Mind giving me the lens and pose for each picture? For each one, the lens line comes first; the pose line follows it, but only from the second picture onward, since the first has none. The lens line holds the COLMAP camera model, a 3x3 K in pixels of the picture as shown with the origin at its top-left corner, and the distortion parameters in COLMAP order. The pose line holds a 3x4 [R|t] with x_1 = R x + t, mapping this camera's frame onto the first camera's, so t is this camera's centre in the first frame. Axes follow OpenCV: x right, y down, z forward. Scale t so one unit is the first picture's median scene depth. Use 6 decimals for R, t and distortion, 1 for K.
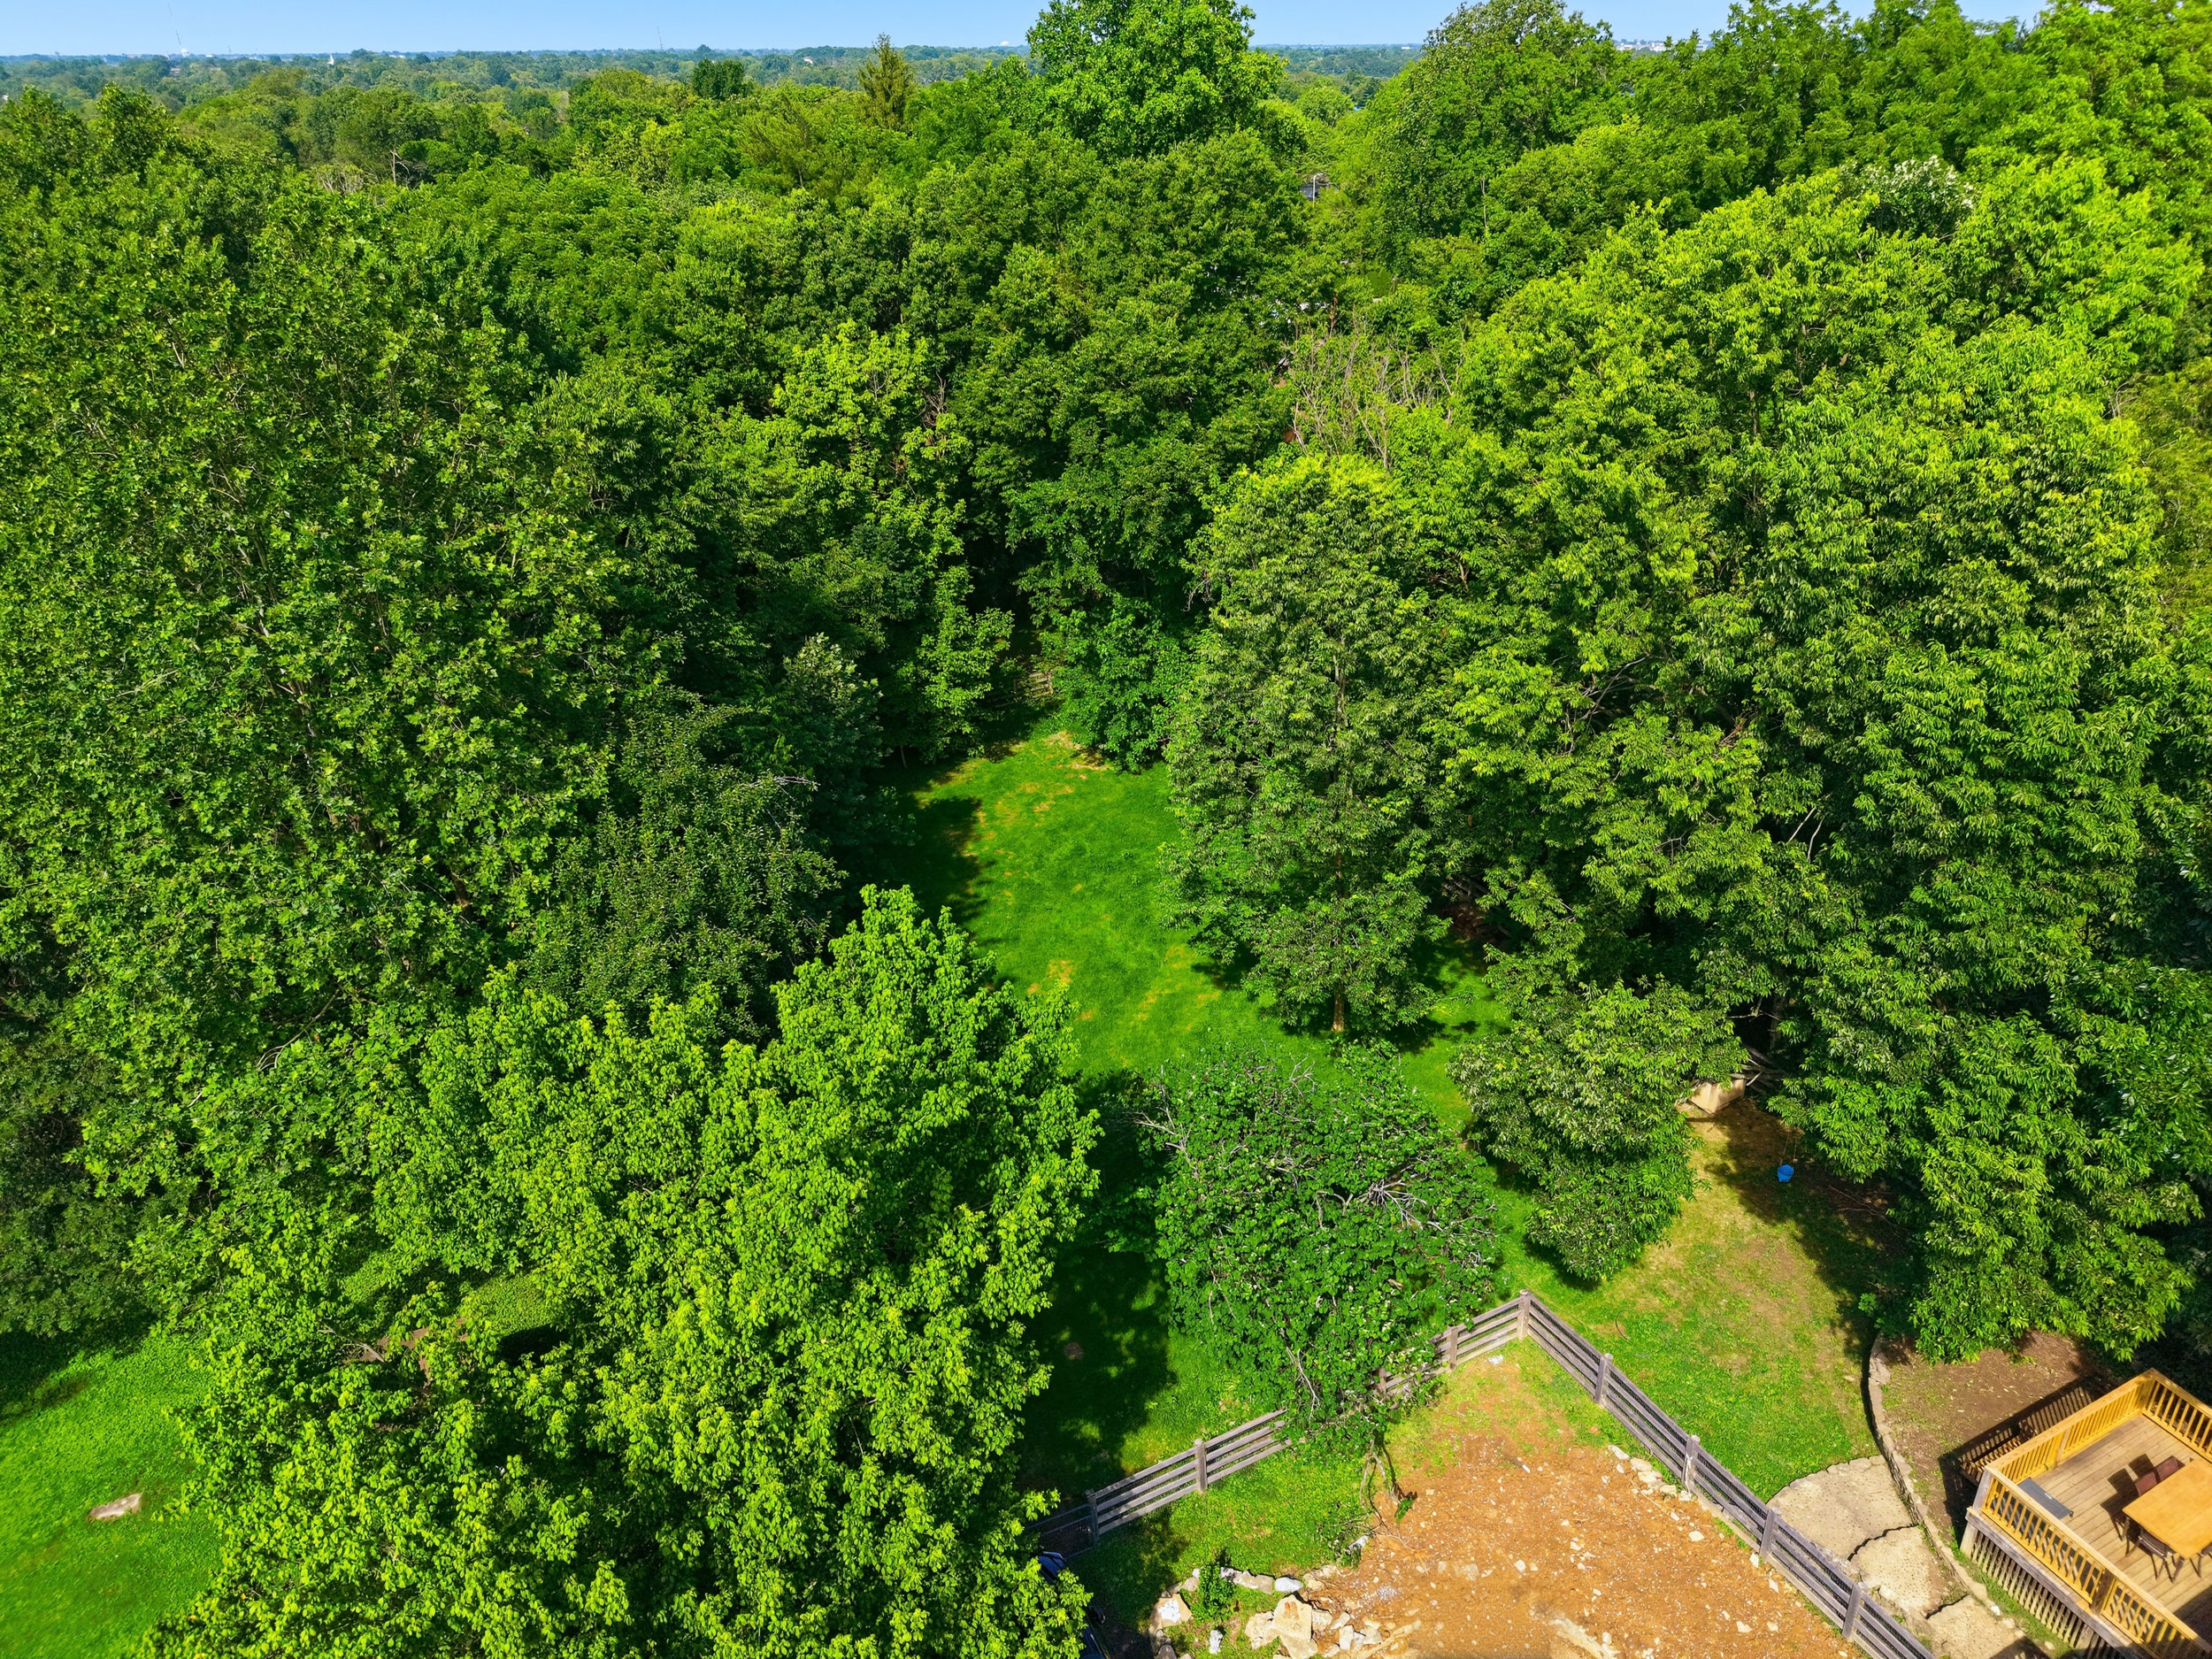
lens RADIAL K [[1329.1, 0, 1107.0], [0, 1329.1, 944.0], [0, 0, 1]] dist [-0.005889, -0.004069]
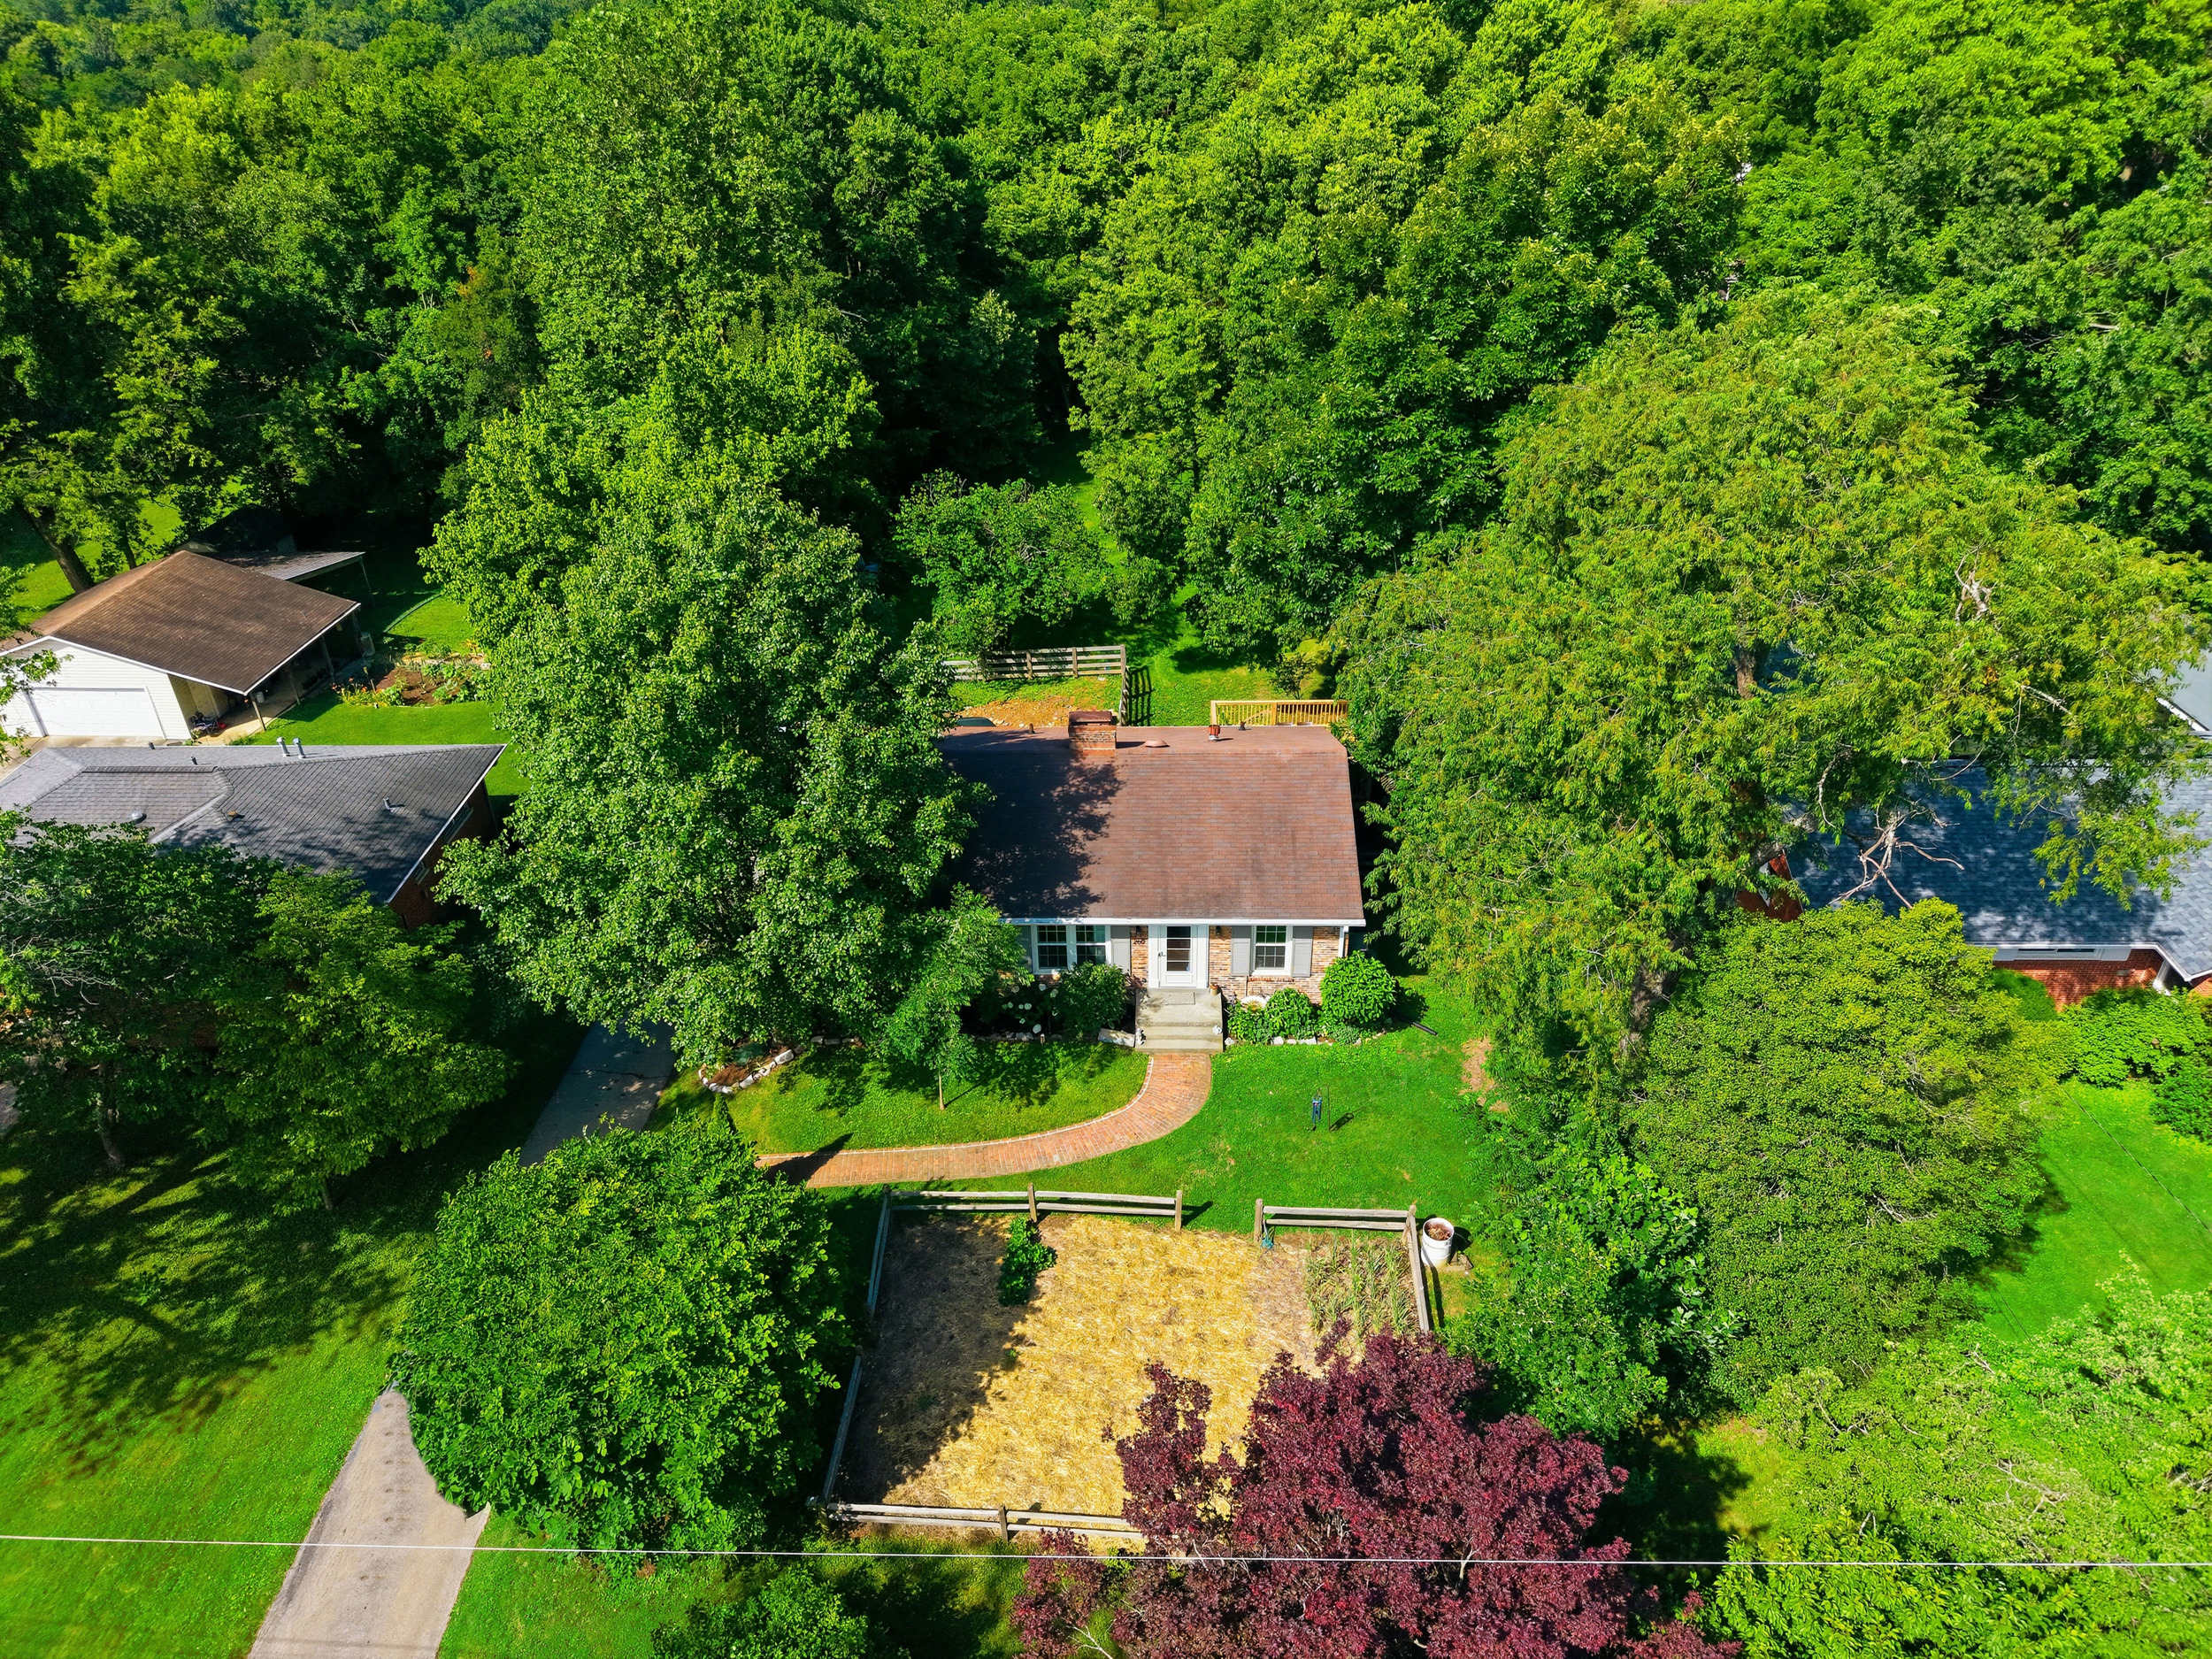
lens RADIAL K [[1374.9, 0, 1146.2], [0, 1374.9, 899.6], [0, 0, 1]] dist [0.004555, -0.004243]
pose [[0.884470, 0.257808, -0.388905, 1.251971], [-0.244381, 0.965984, 0.084573, 0.467465], [0.397480, 0.020239, 0.917388, -0.714708]]
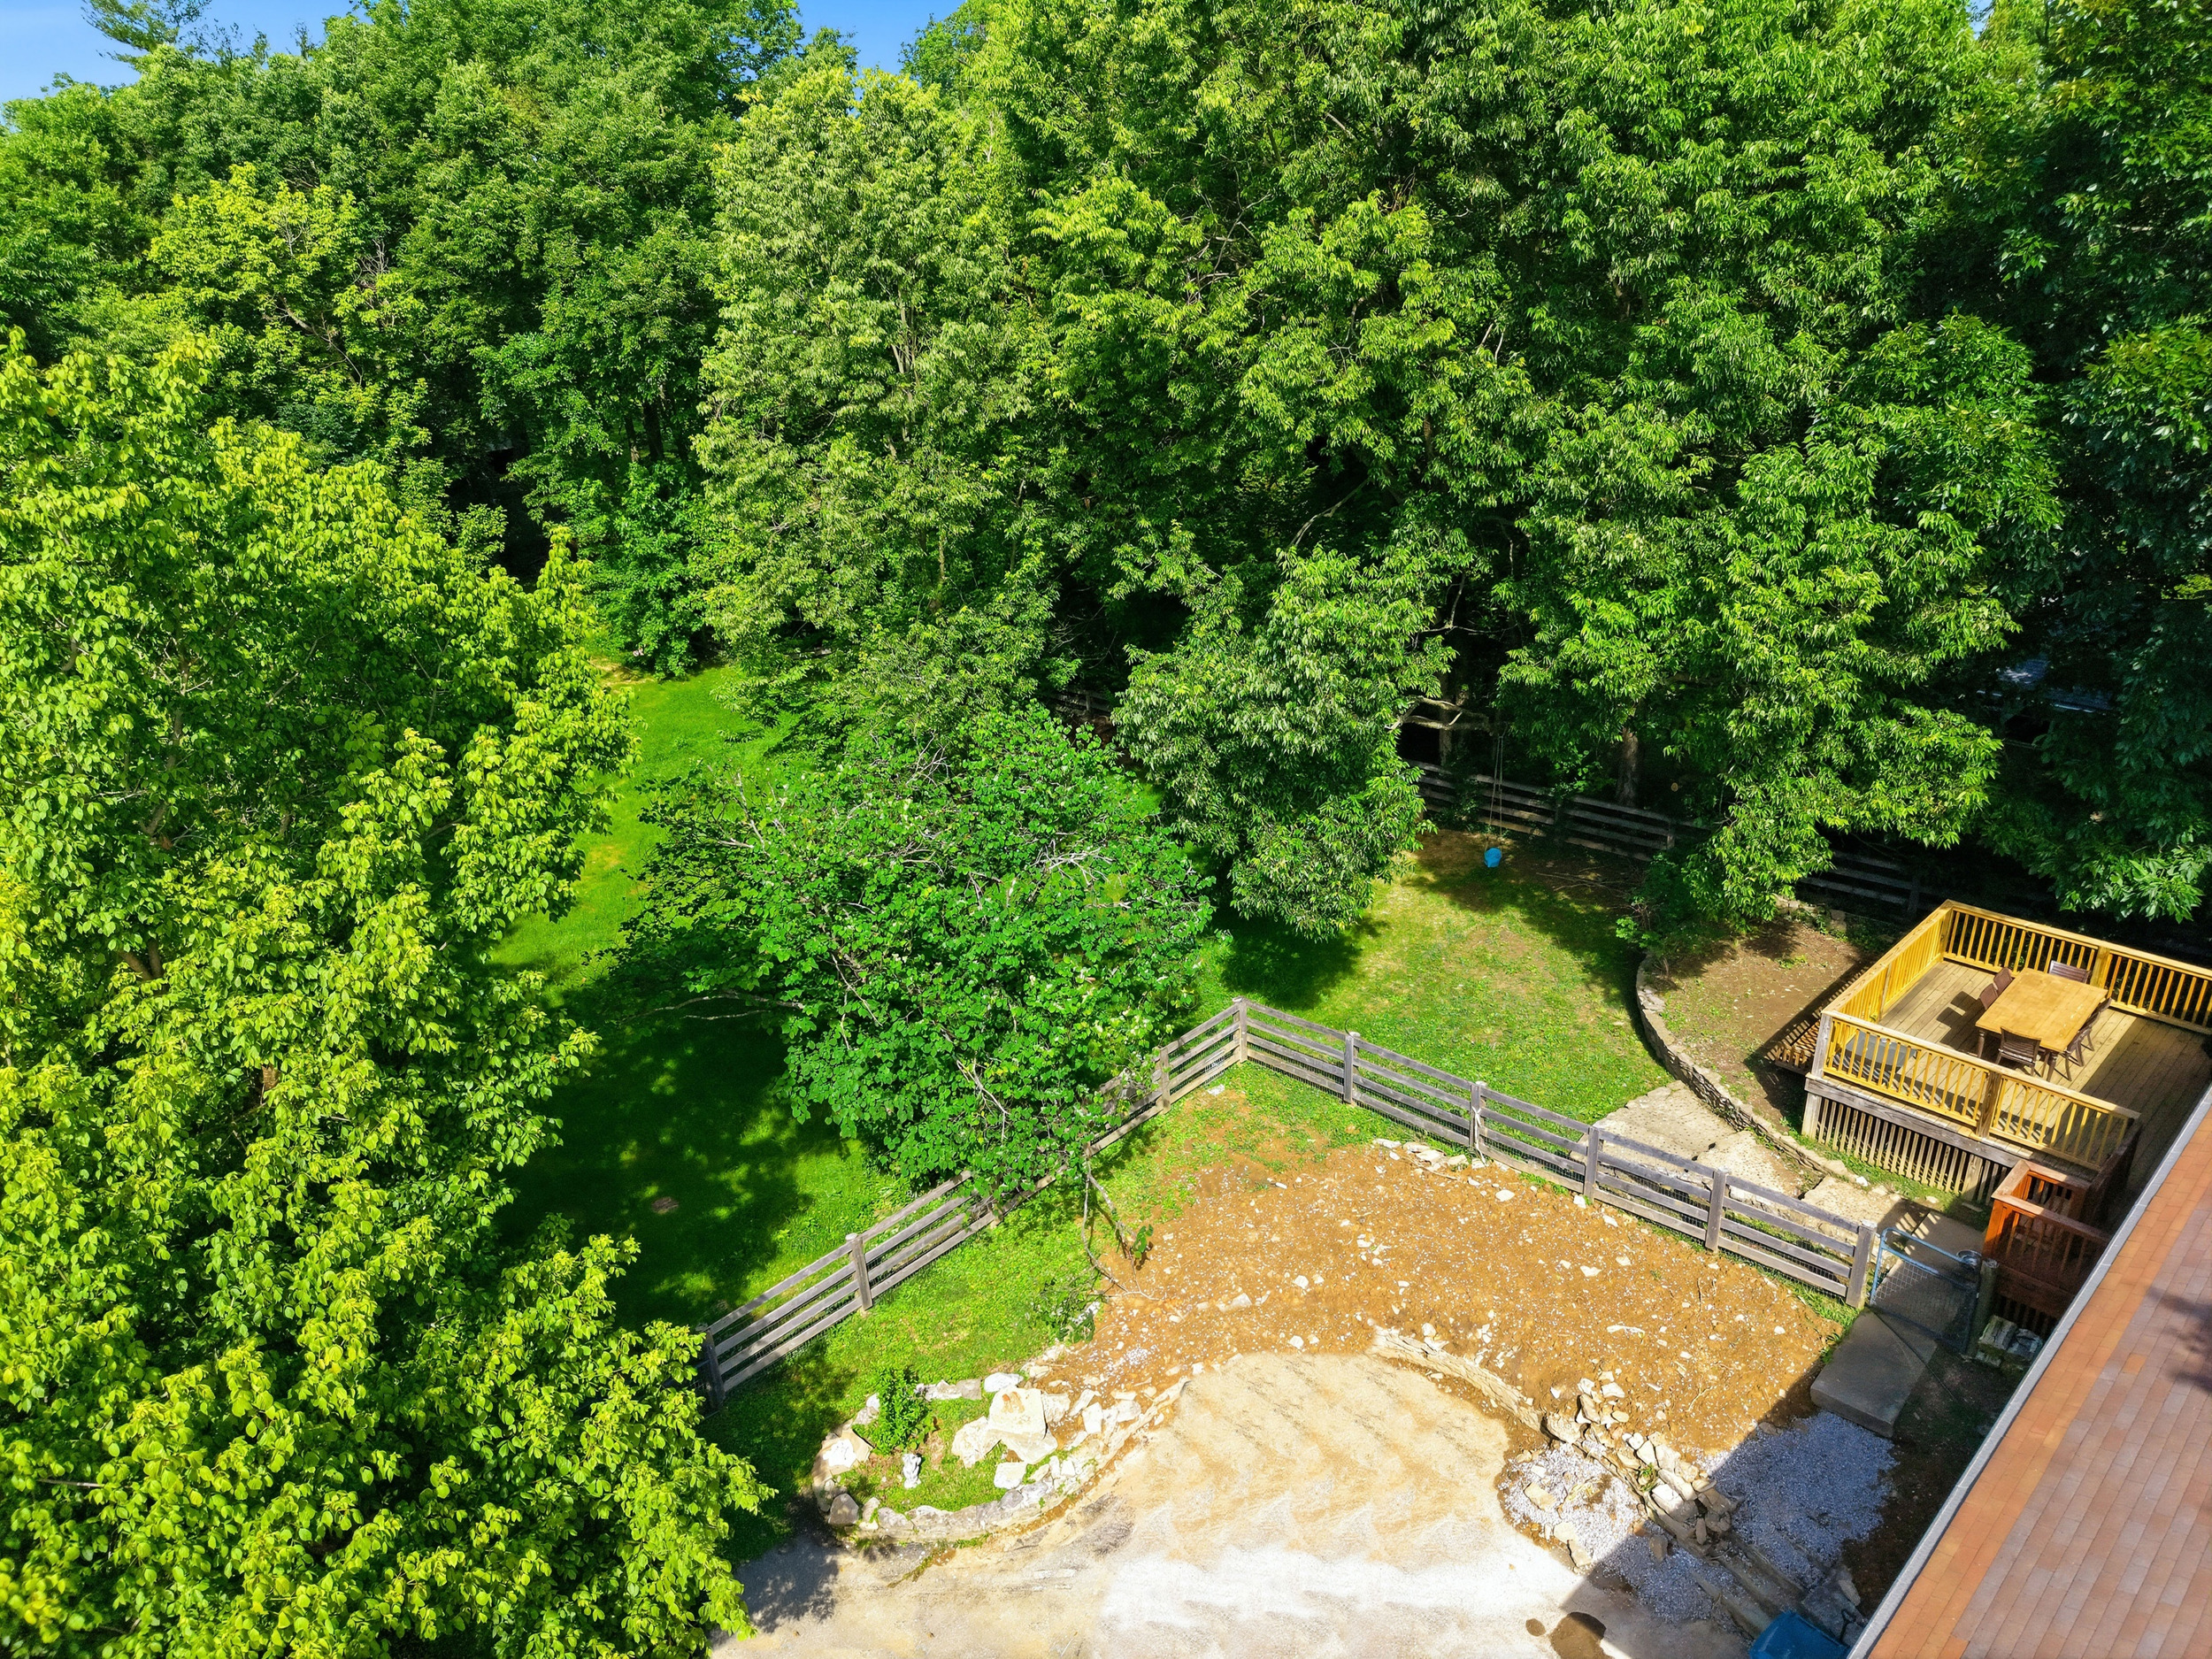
lens RADIAL K [[1301.6, 0, 1060.6], [0, 1301.6, 1072.8], [0, 0, 1]] dist [-0.001289, -0.009091]
pose [[0.955600, -0.124683, 0.266988, 0.000794], [0.133921, 0.990853, -0.016600, 0.298921], [-0.262476, 0.051618, 0.963557, 0.278653]]
